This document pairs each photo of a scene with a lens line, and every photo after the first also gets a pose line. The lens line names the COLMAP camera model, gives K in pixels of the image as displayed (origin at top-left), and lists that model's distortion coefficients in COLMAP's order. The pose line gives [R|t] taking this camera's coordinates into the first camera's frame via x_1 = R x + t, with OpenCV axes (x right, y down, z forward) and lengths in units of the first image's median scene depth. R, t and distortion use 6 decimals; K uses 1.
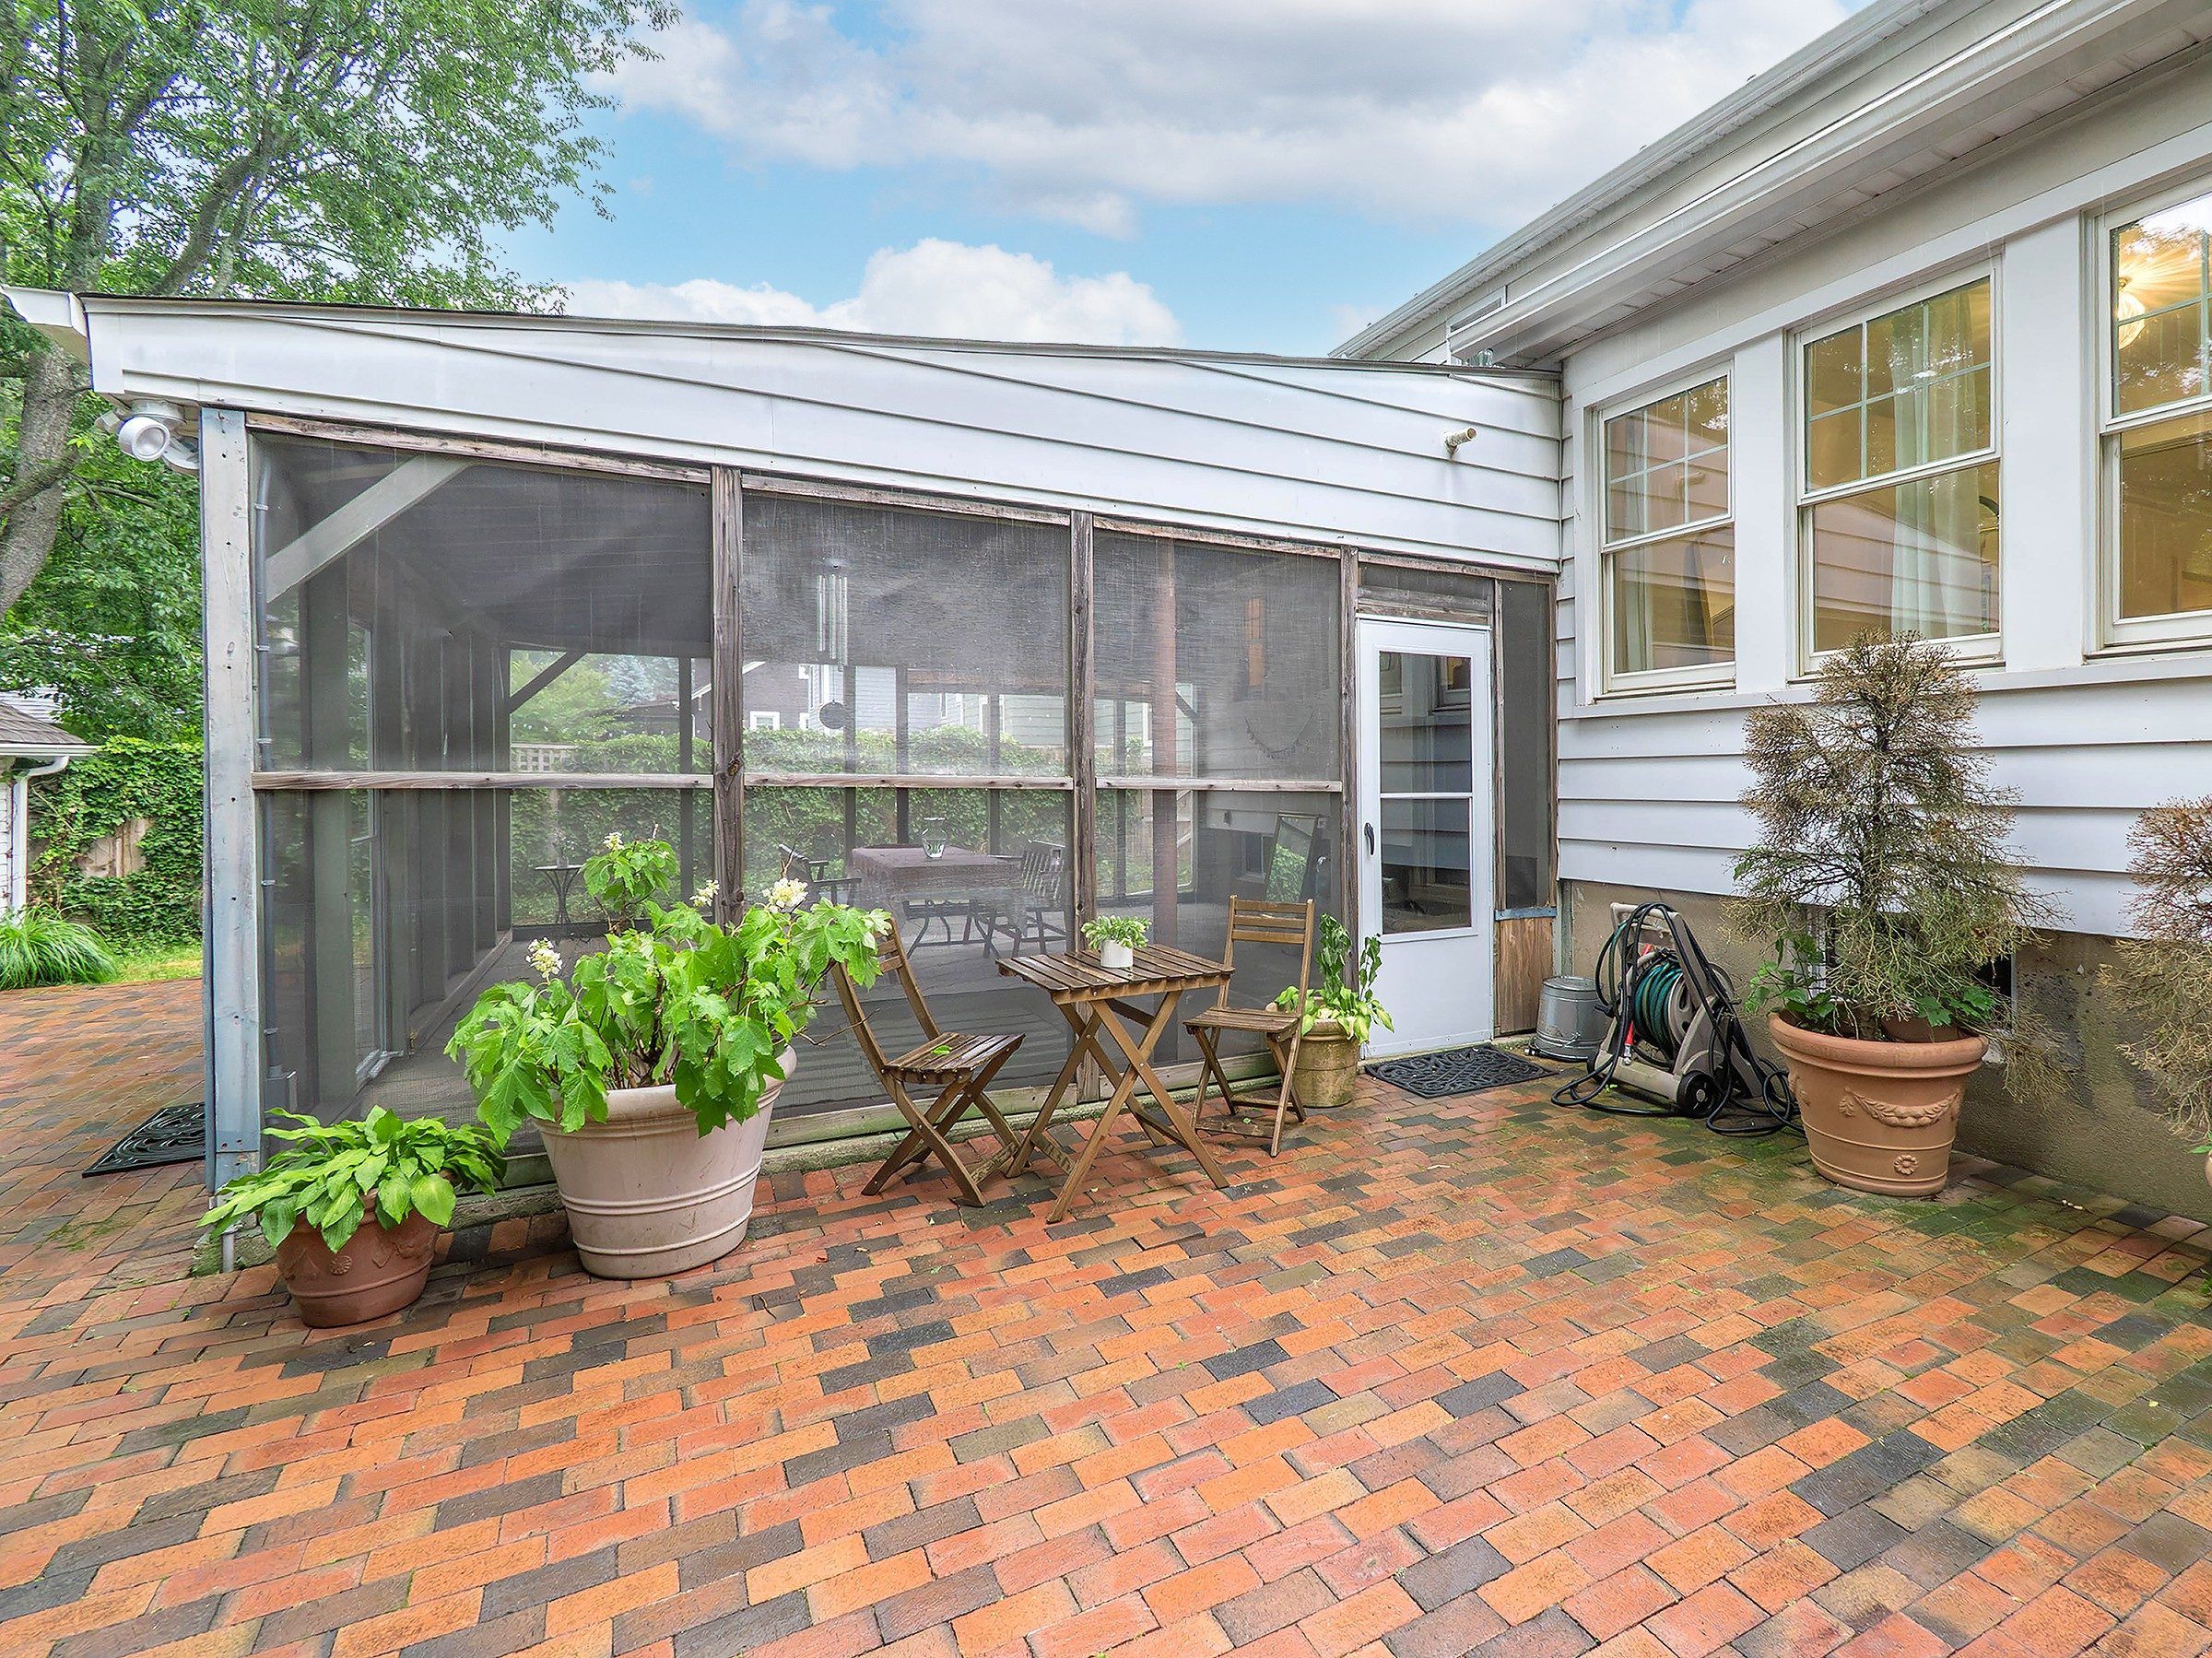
lens RADIAL K [[1038.2, 0, 1106.0], [0, 1038.2, 829.0], [0, 0, 1]] dist [0.002800, -0.000695]
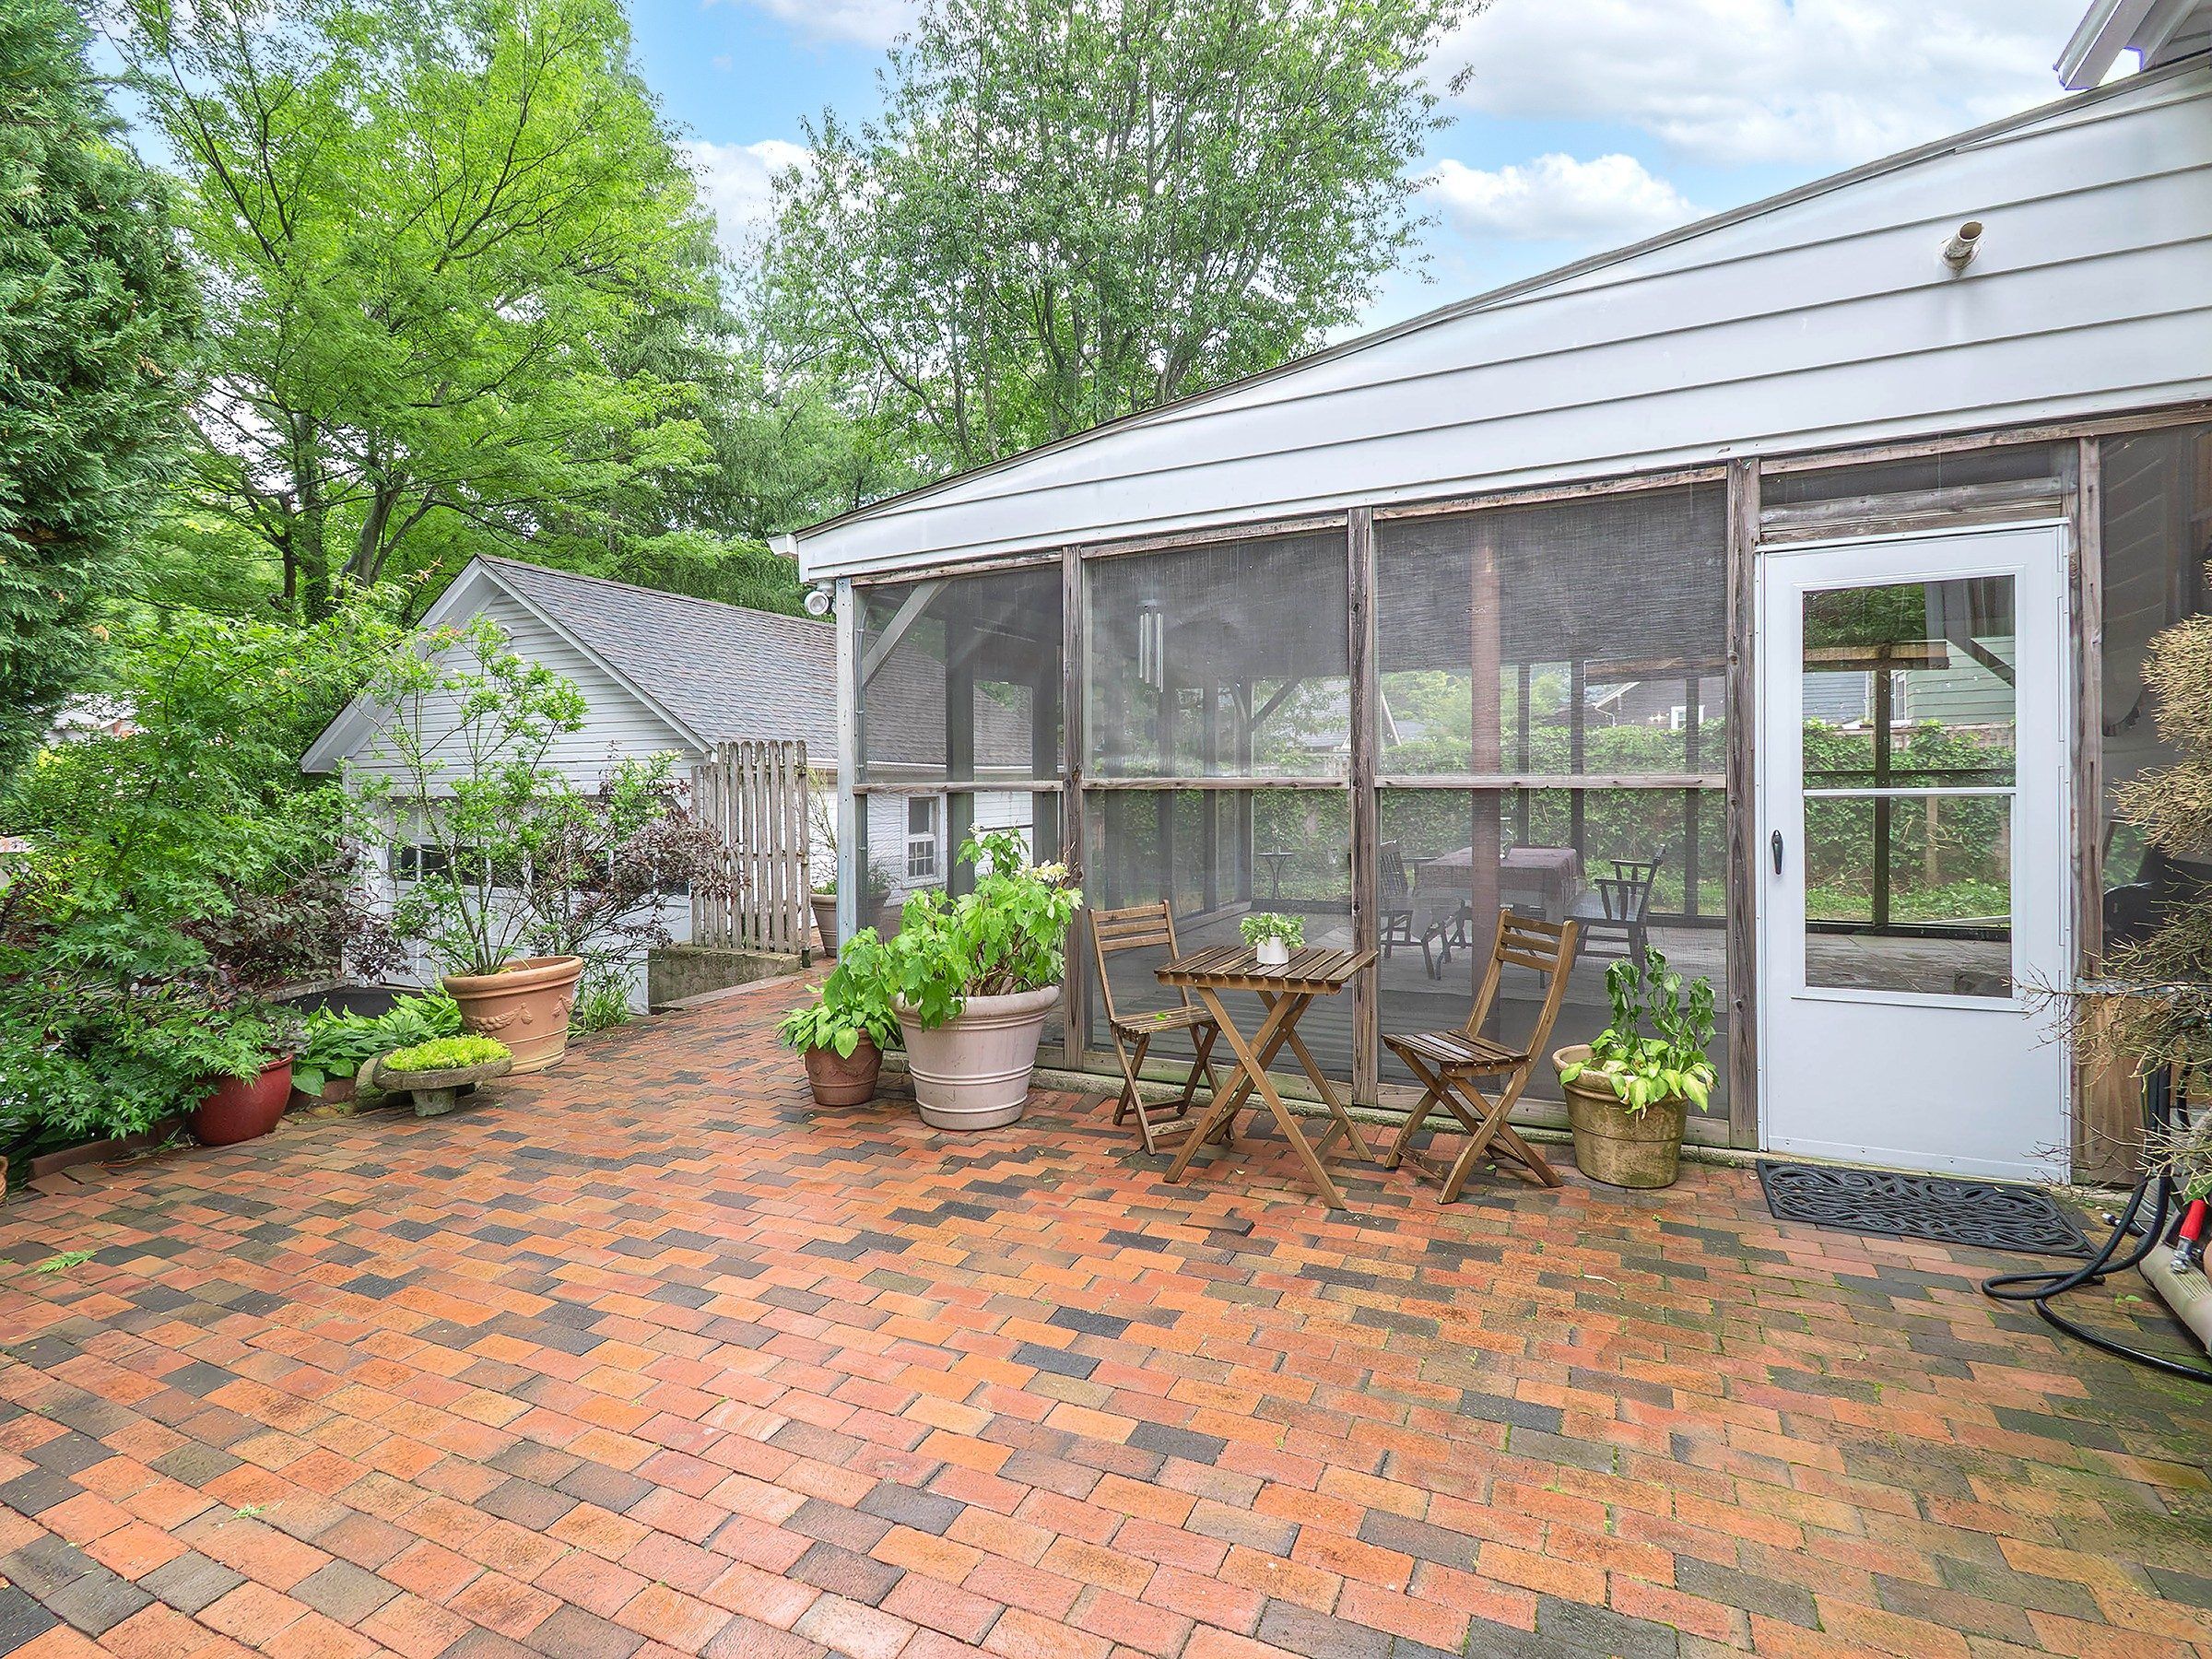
lens RADIAL K [[984.8, 0, 1106.0], [0, 984.8, 829.5], [0, 0, 1]] dist [0.006635, -0.000723]
pose [[0.632959, 0.022379, -0.773861, 0.659550], [-0.020400, 0.999717, 0.012225, -0.006909], [0.773916, 0.008048, 0.633237, 0.261946]]
